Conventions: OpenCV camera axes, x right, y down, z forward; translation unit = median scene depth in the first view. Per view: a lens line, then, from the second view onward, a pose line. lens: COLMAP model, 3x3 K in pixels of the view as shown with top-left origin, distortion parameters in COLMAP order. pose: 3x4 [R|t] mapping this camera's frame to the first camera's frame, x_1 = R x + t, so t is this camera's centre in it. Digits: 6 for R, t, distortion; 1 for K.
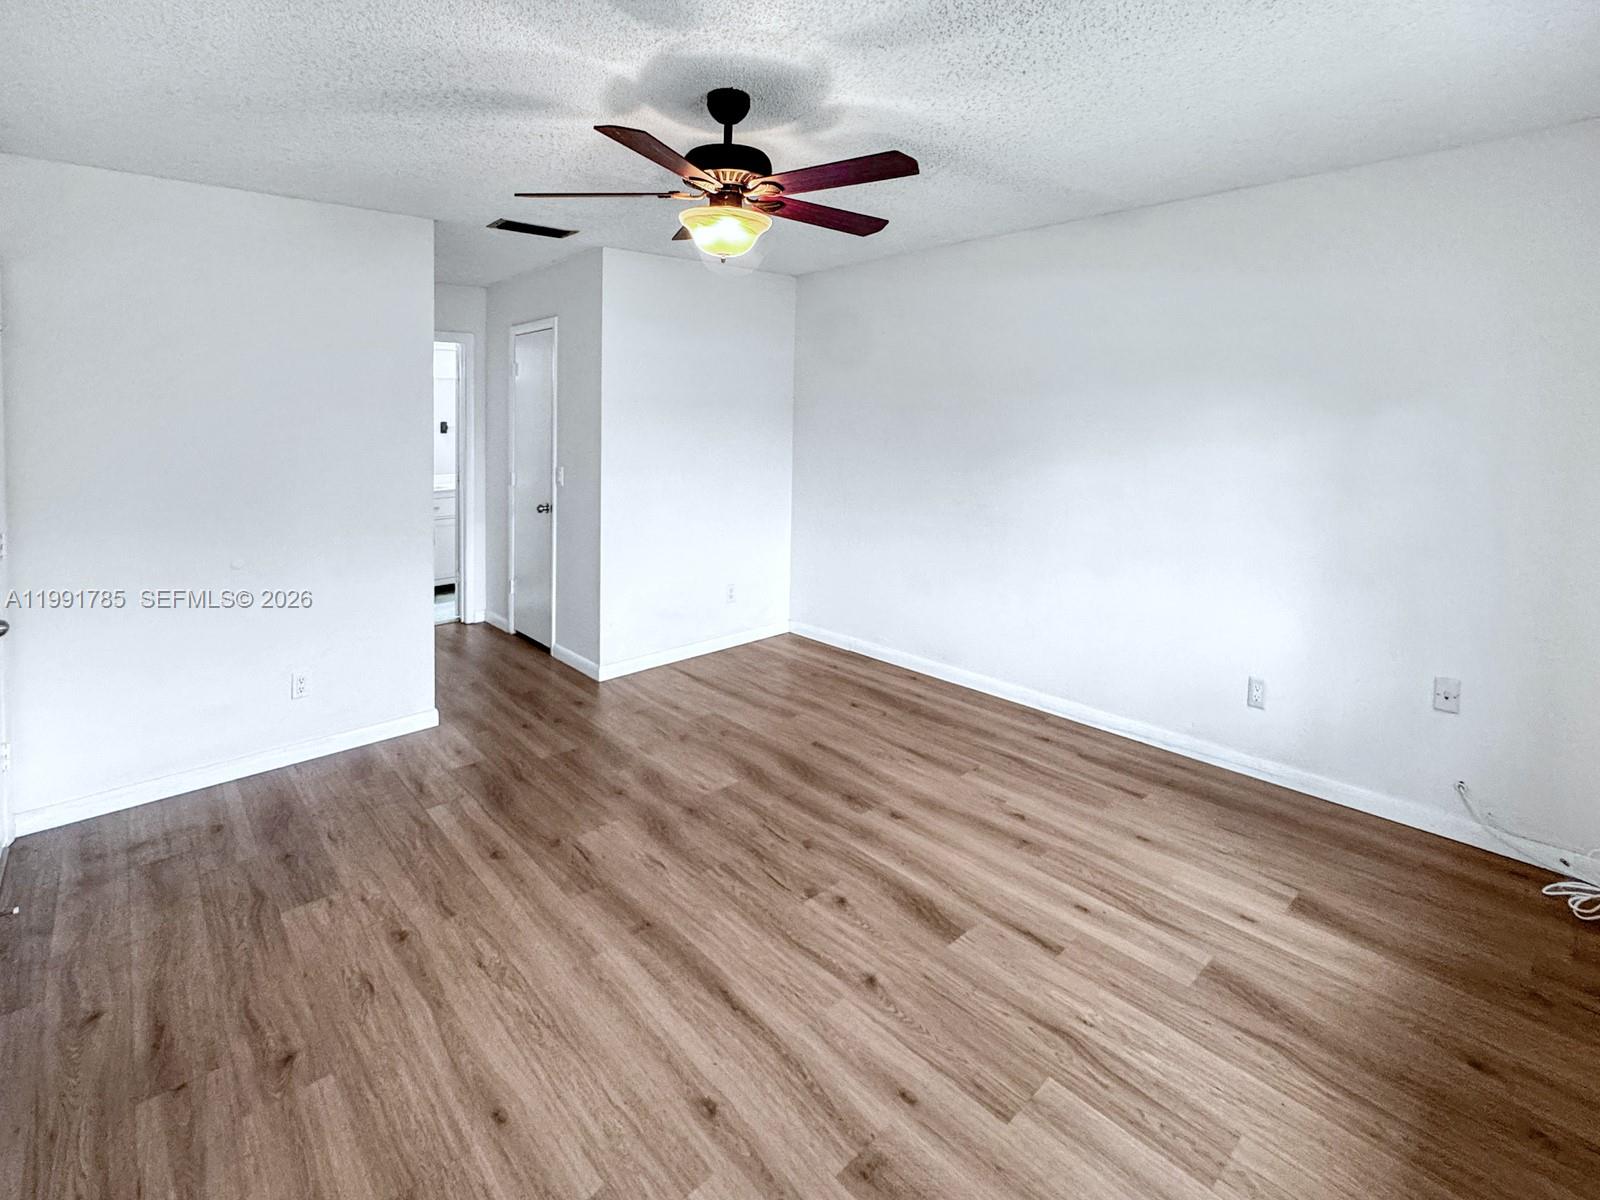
lens RADIAL K [[739.4, 0, 799.7], [0, 739.4, 604.4], [0, 0, 1]] dist [0.014810, -0.000059]
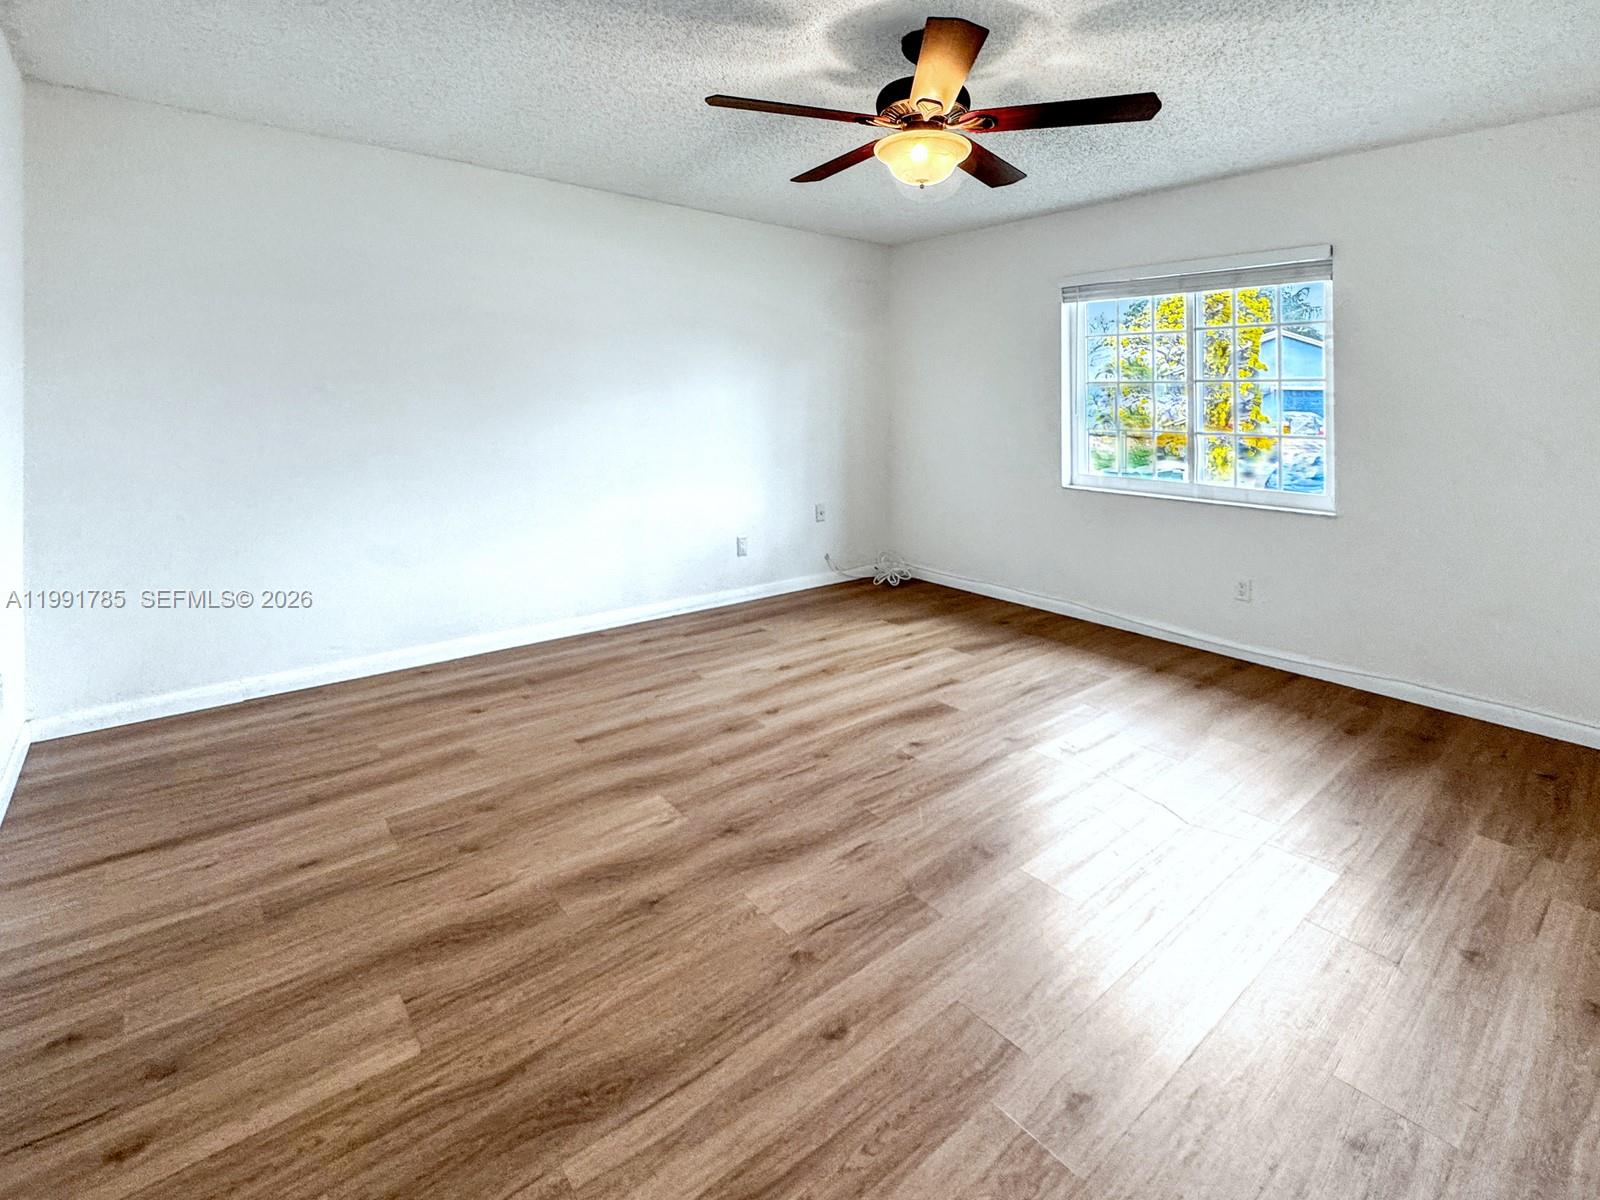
lens RADIAL K [[637.5, 0, 799.4], [0, 637.5, 594.8], [0, 0, 1]] dist [0.000102, -0.000326]
pose [[0.111047, -0.285932, 0.951794, -0.727258], [0.230204, 0.939070, 0.255251, -0.103364], [-0.966786, 0.190761, 0.170103, 0.814692]]
